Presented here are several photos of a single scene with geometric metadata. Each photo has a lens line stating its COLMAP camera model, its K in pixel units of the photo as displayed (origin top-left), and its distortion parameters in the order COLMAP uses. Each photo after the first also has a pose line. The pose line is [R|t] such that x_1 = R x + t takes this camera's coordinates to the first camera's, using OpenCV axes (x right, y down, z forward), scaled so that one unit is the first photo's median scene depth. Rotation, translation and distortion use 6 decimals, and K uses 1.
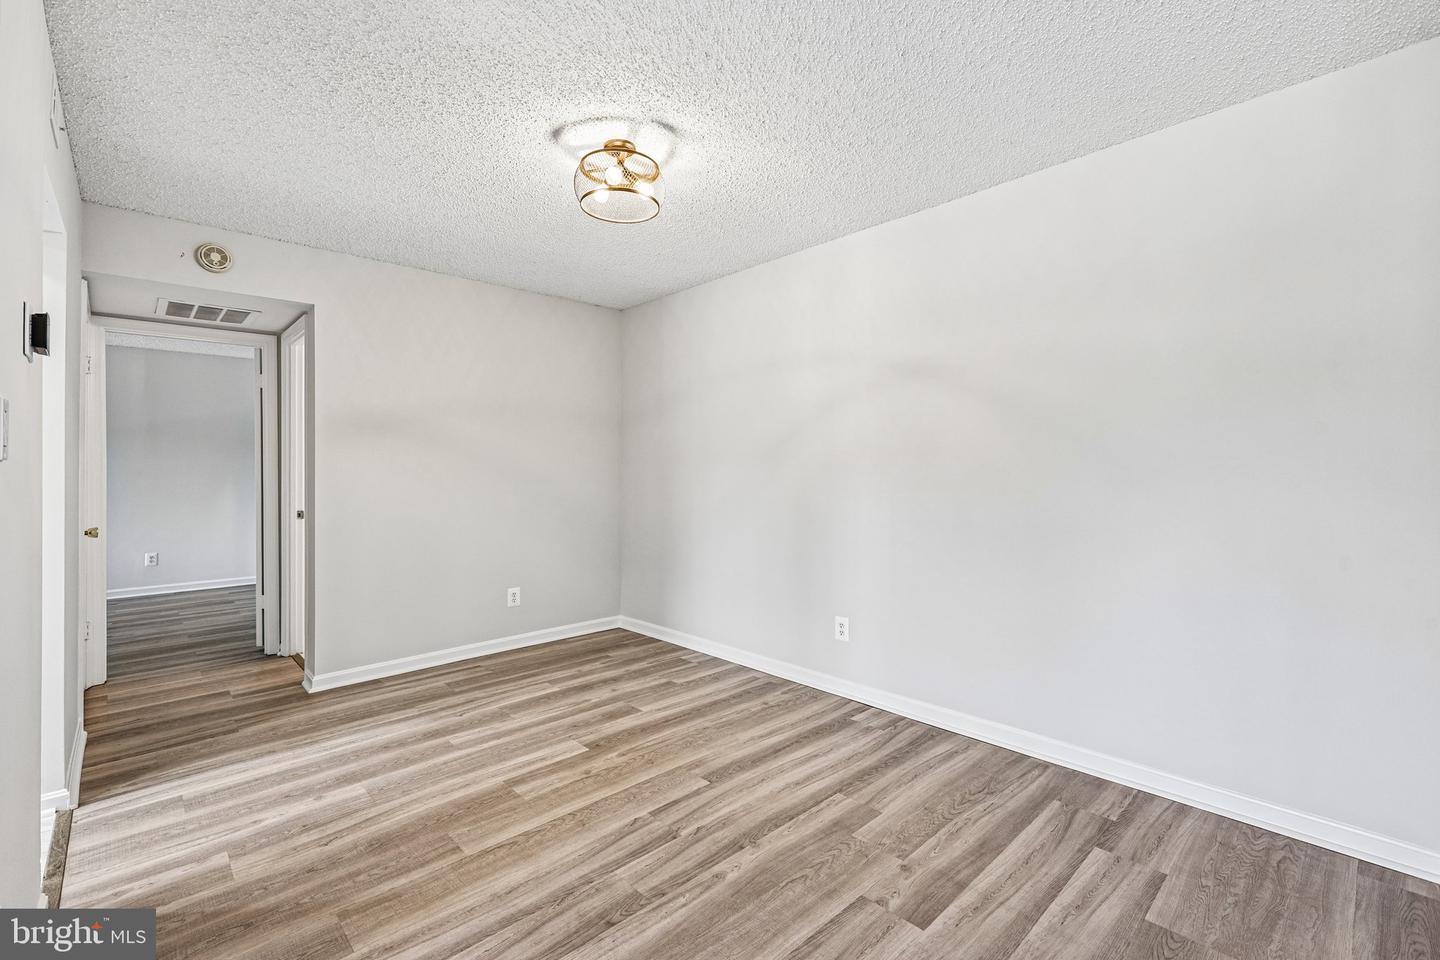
lens RADIAL K [[630.7, 0, 724.2], [0, 630.7, 467.2], [0, 0, 1]] dist [0.001089, -0.000291]
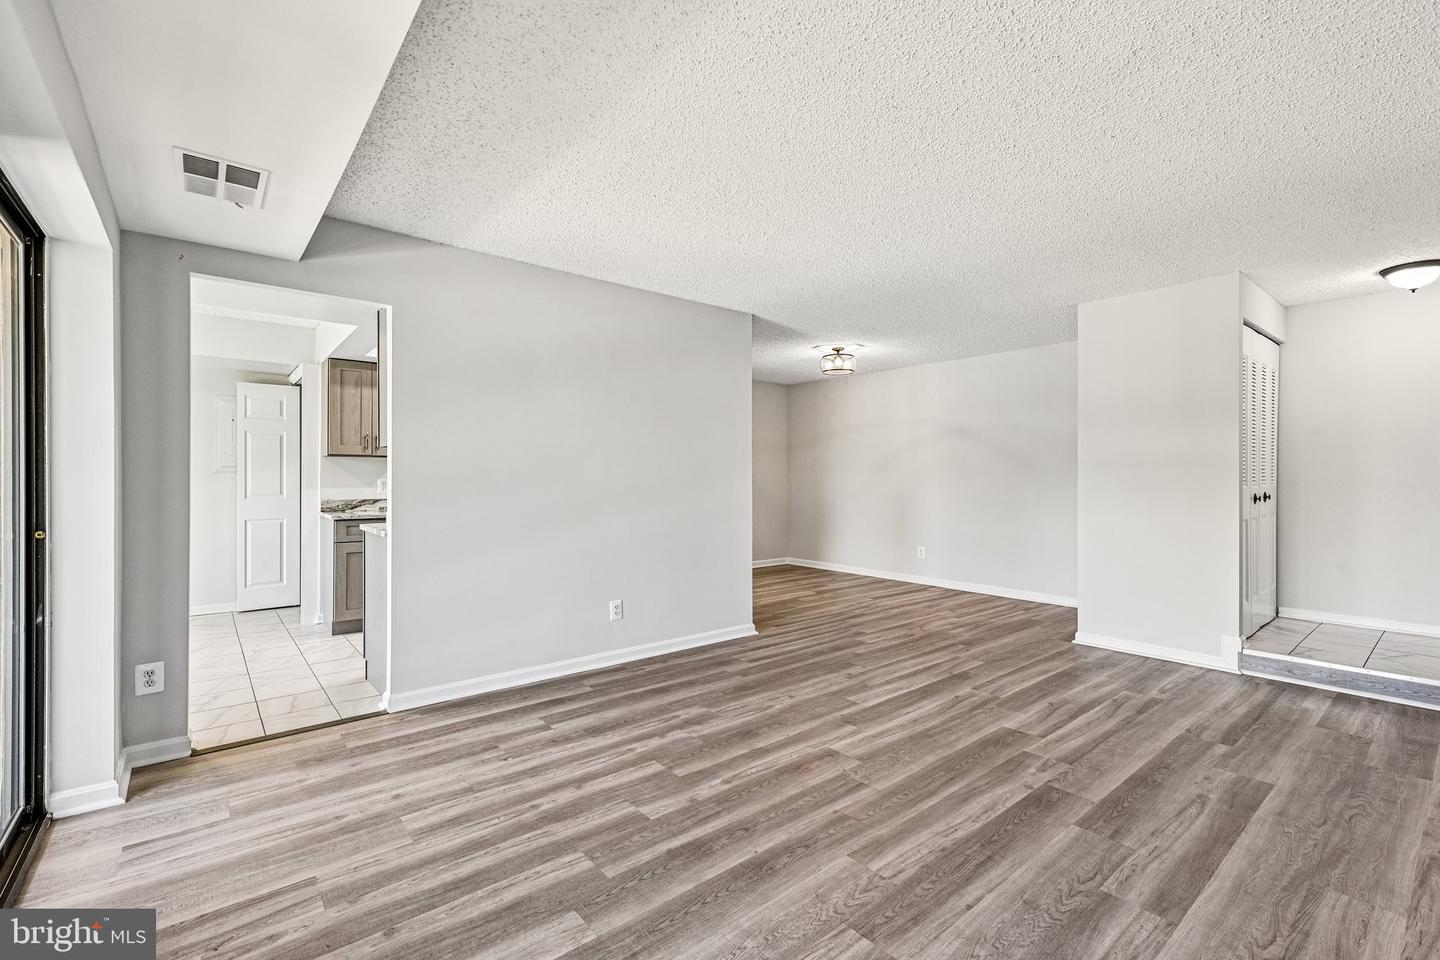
lens RADIAL K [[632.3, 0, 717.1], [0, 632.3, 467.4], [0, 0, 1]] dist [0.002560, 0.000058]
pose [[0.997274, 0.000898, -0.073786, -0.447157], [-0.001461, 0.999970, -0.007565, -0.010273], [0.073777, 0.007652, 0.997245, -1.529480]]
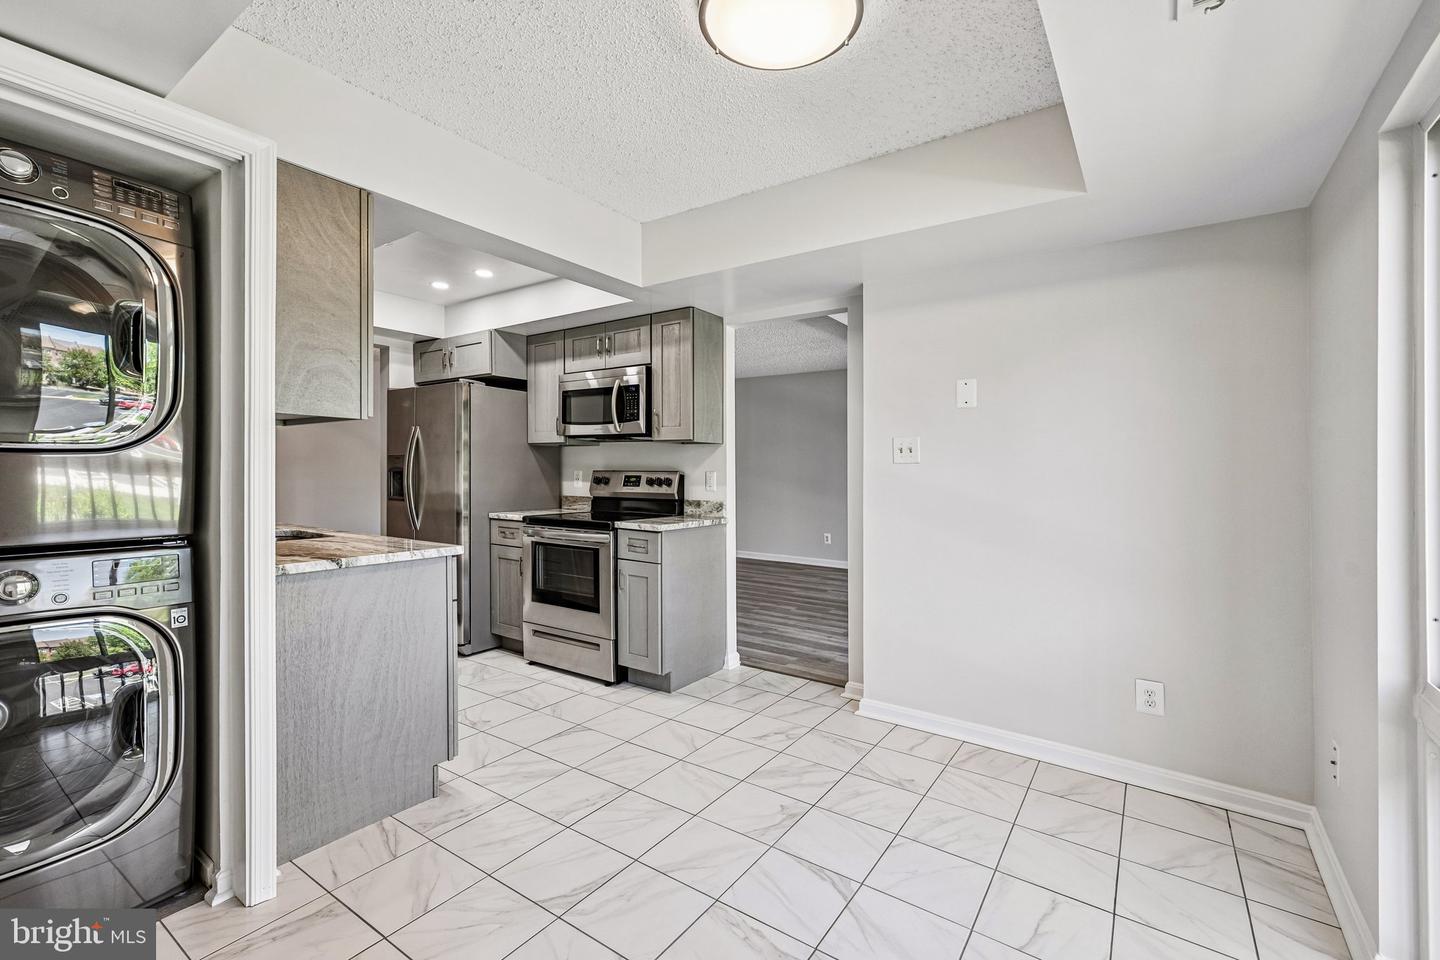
lens RADIAL K [[632.3, 0, 717.1], [0, 632.3, 467.4], [0, 0, 1]] dist [0.002560, 0.000058]
pose [[-0.192595, 0.002268, 0.981276, -2.734699], [-0.014596, 0.999880, -0.005176, 0.000054], [-0.981170, -0.015320, -0.192539, 0.069032]]
